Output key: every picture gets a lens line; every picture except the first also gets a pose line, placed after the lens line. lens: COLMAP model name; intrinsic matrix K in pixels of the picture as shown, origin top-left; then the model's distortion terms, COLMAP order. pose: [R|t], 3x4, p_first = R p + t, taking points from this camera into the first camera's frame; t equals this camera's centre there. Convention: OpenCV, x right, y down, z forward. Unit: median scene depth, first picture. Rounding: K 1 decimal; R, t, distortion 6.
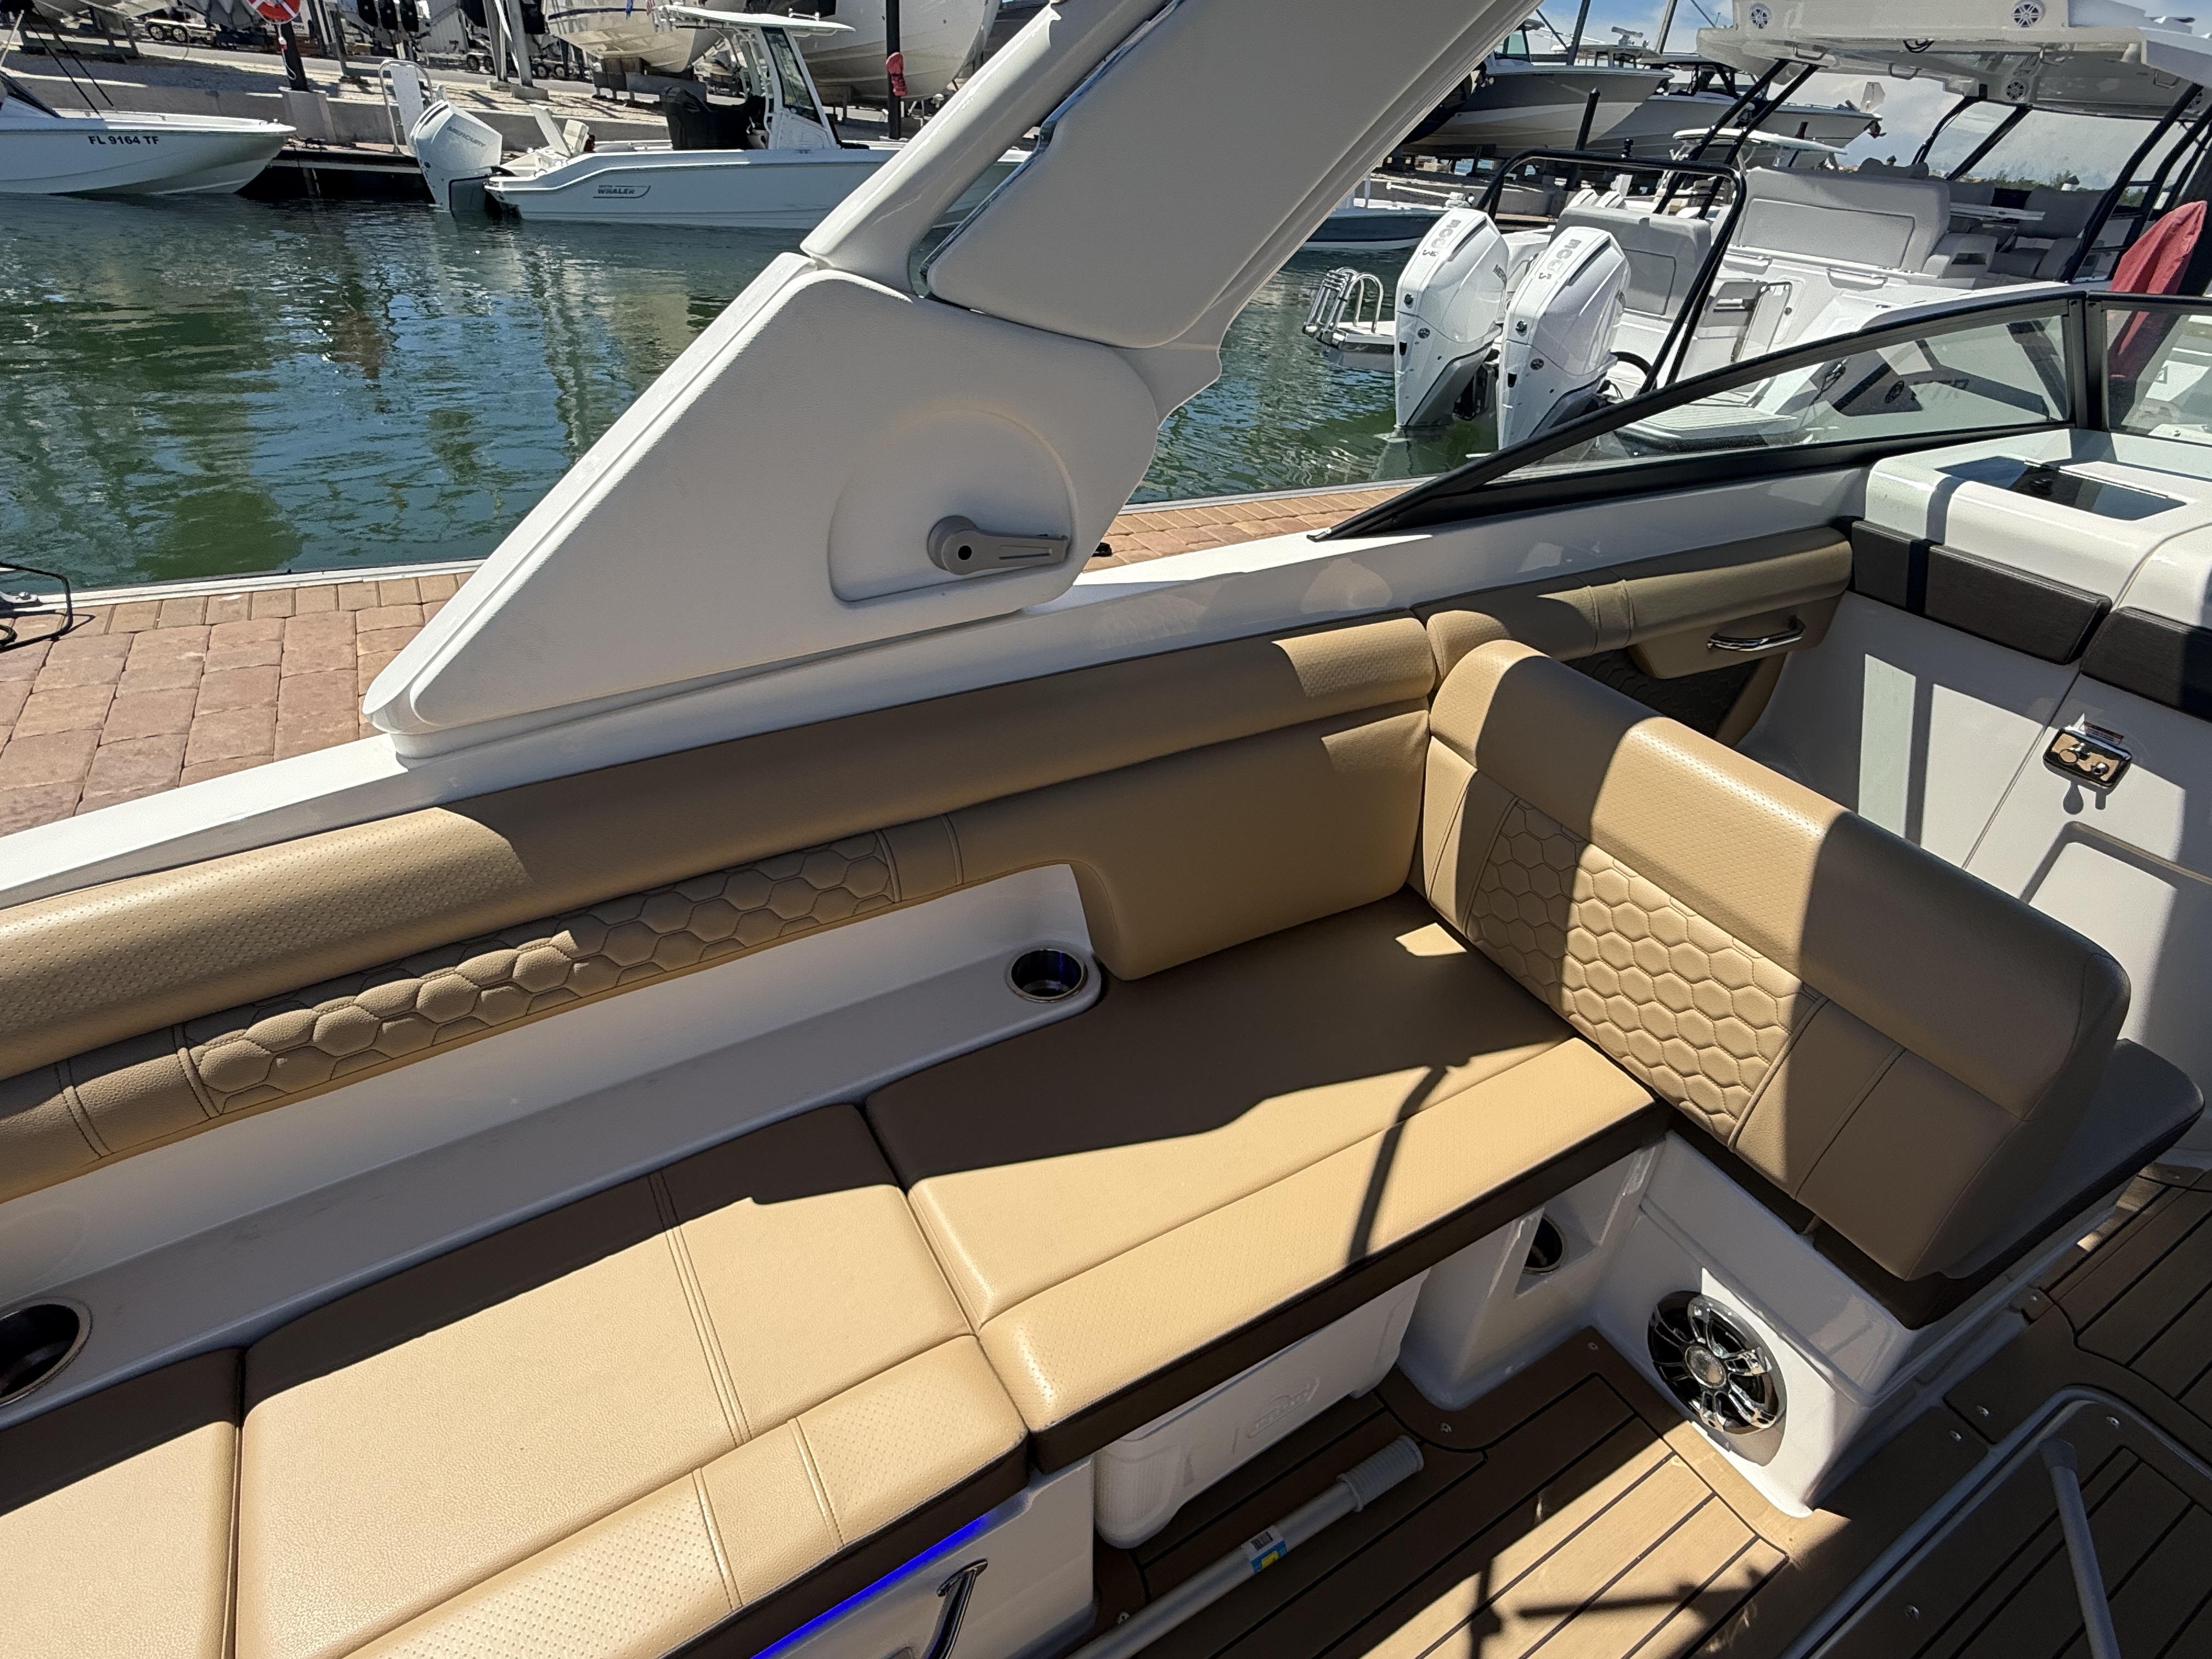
lens RADIAL K [[1070.9, 0, 1105.1], [0, 1070.9, 859.5], [0, 0, 1]] dist [-0.001732, -0.001888]
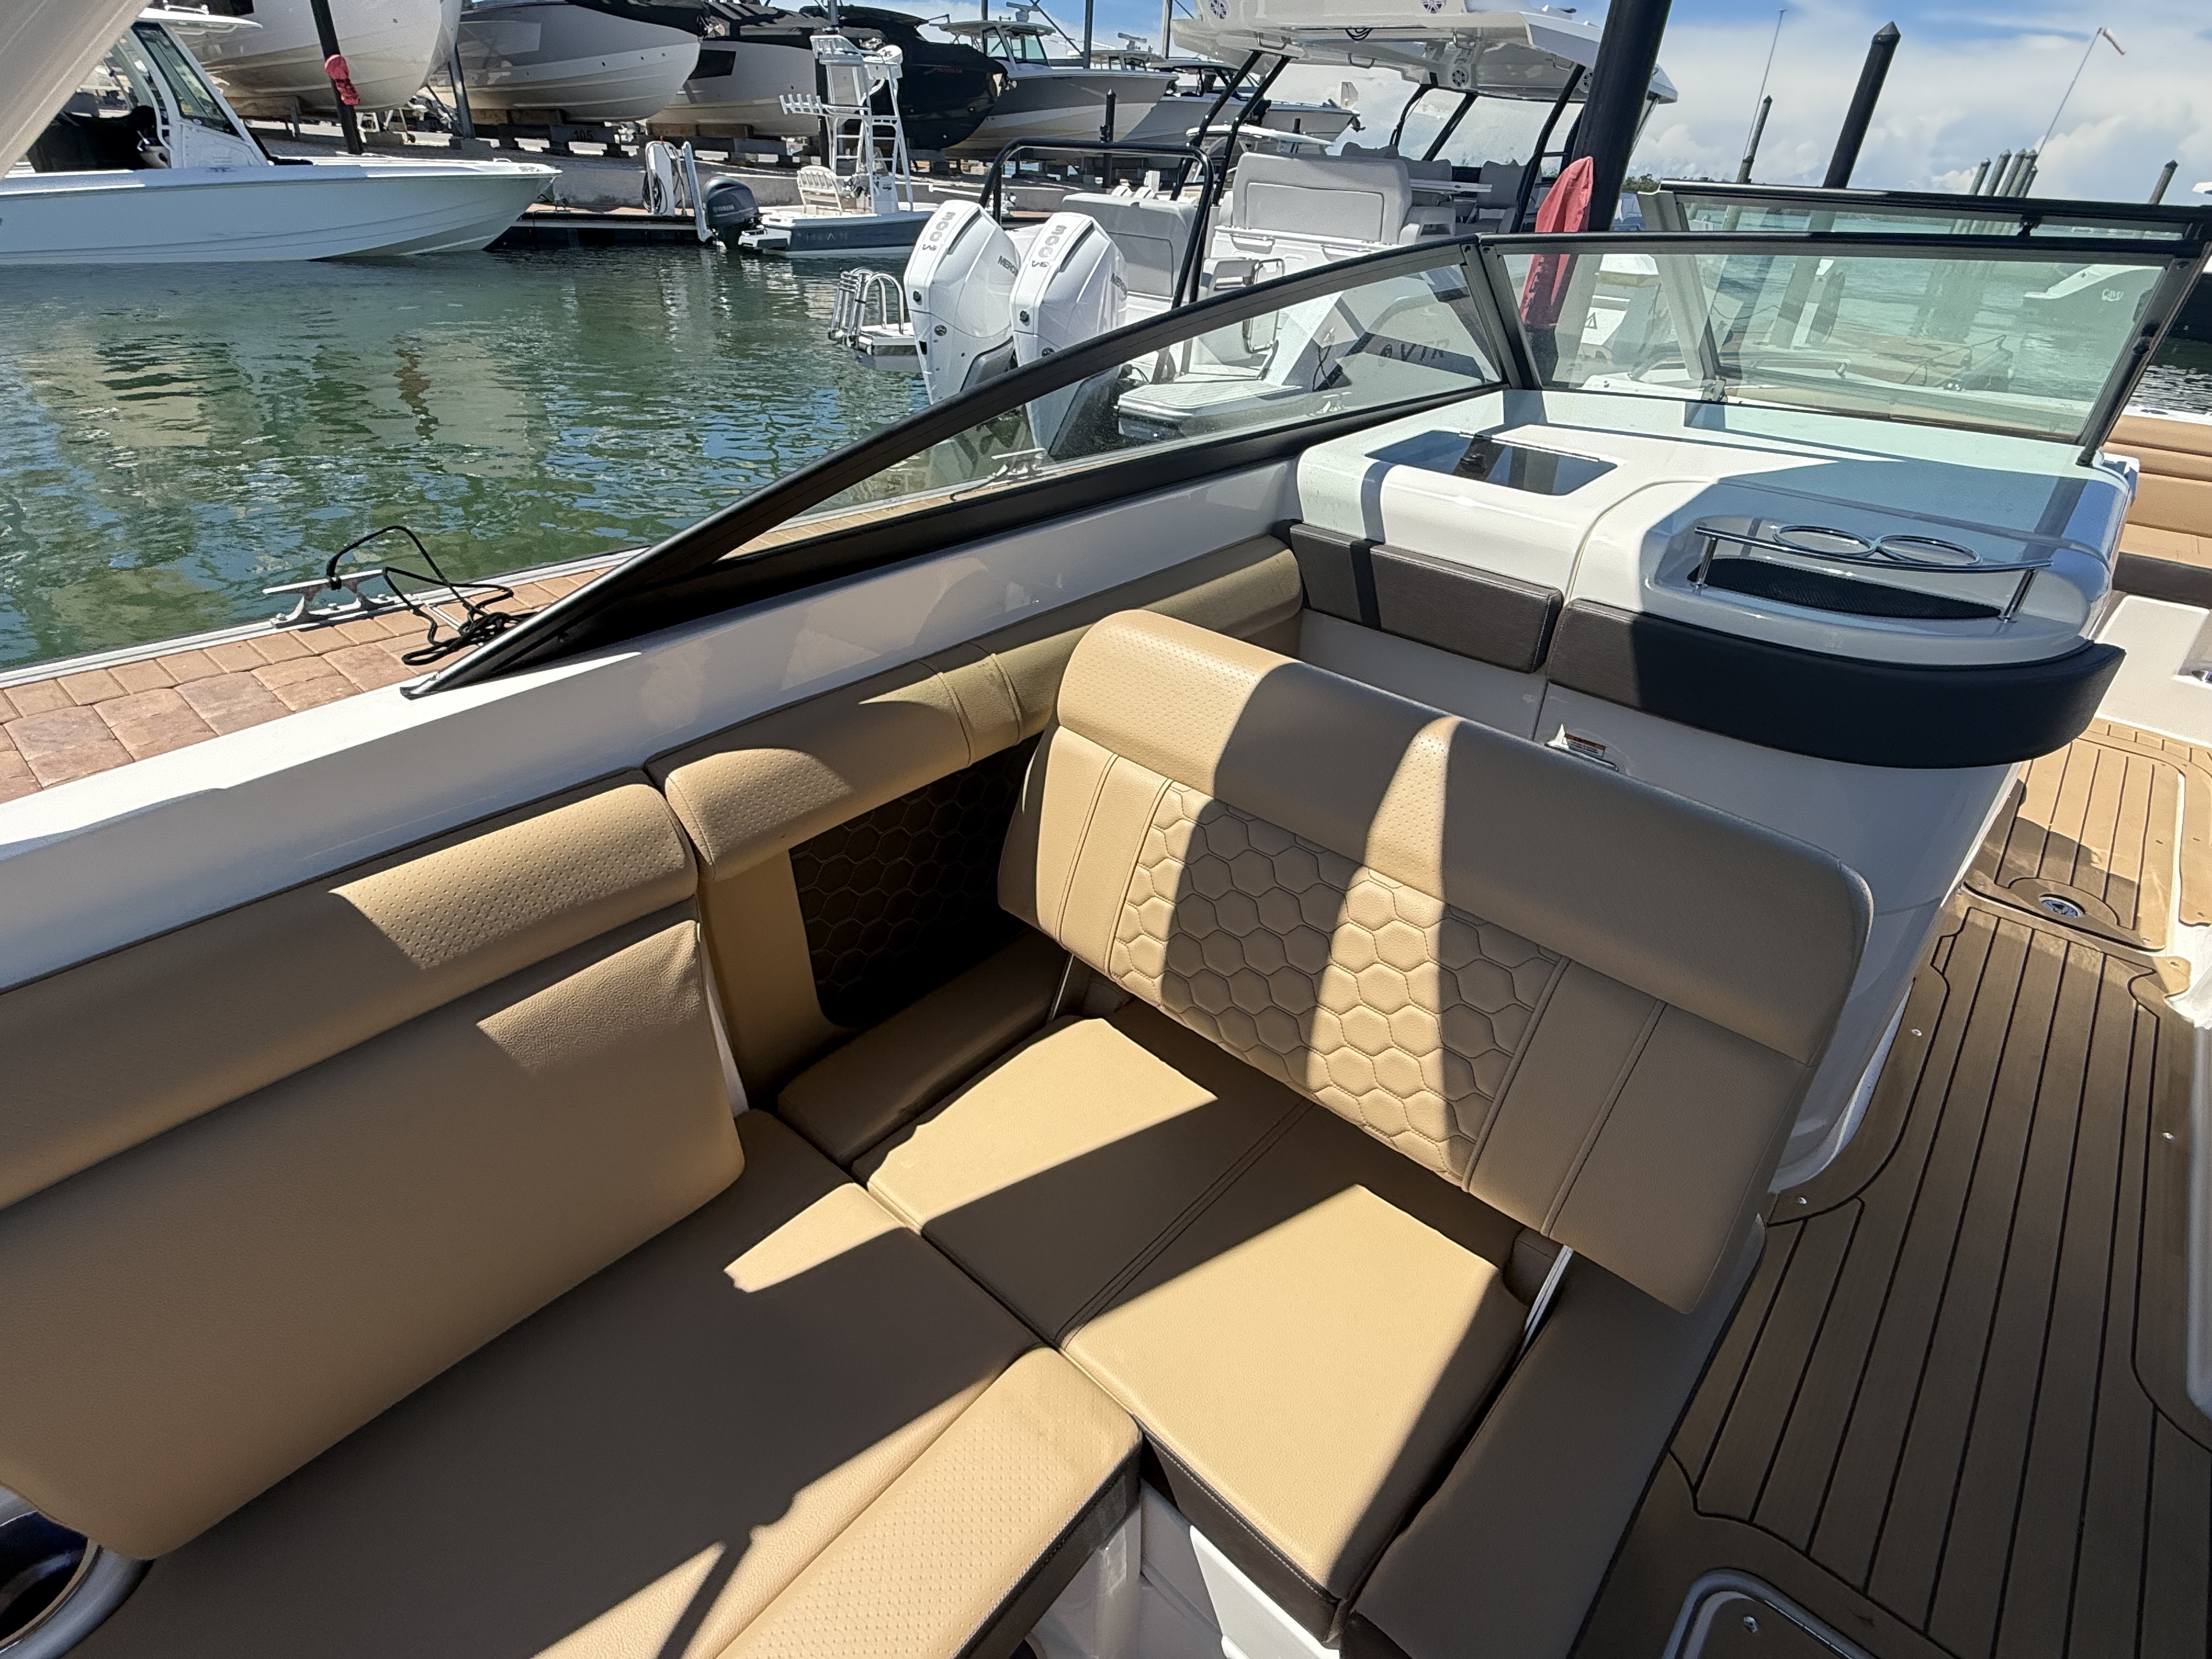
lens RADIAL K [[1060.7, 0, 1106.0], [0, 1060.7, 829.5], [0, 0, 1]] dist [-0.004601, -0.002022]
pose [[0.945684, -0.190044, 0.263750, 0.110978], [0.195907, 0.980614, 0.004149, -0.042999], [-0.259426, 0.047747, 0.964582, 0.094363]]
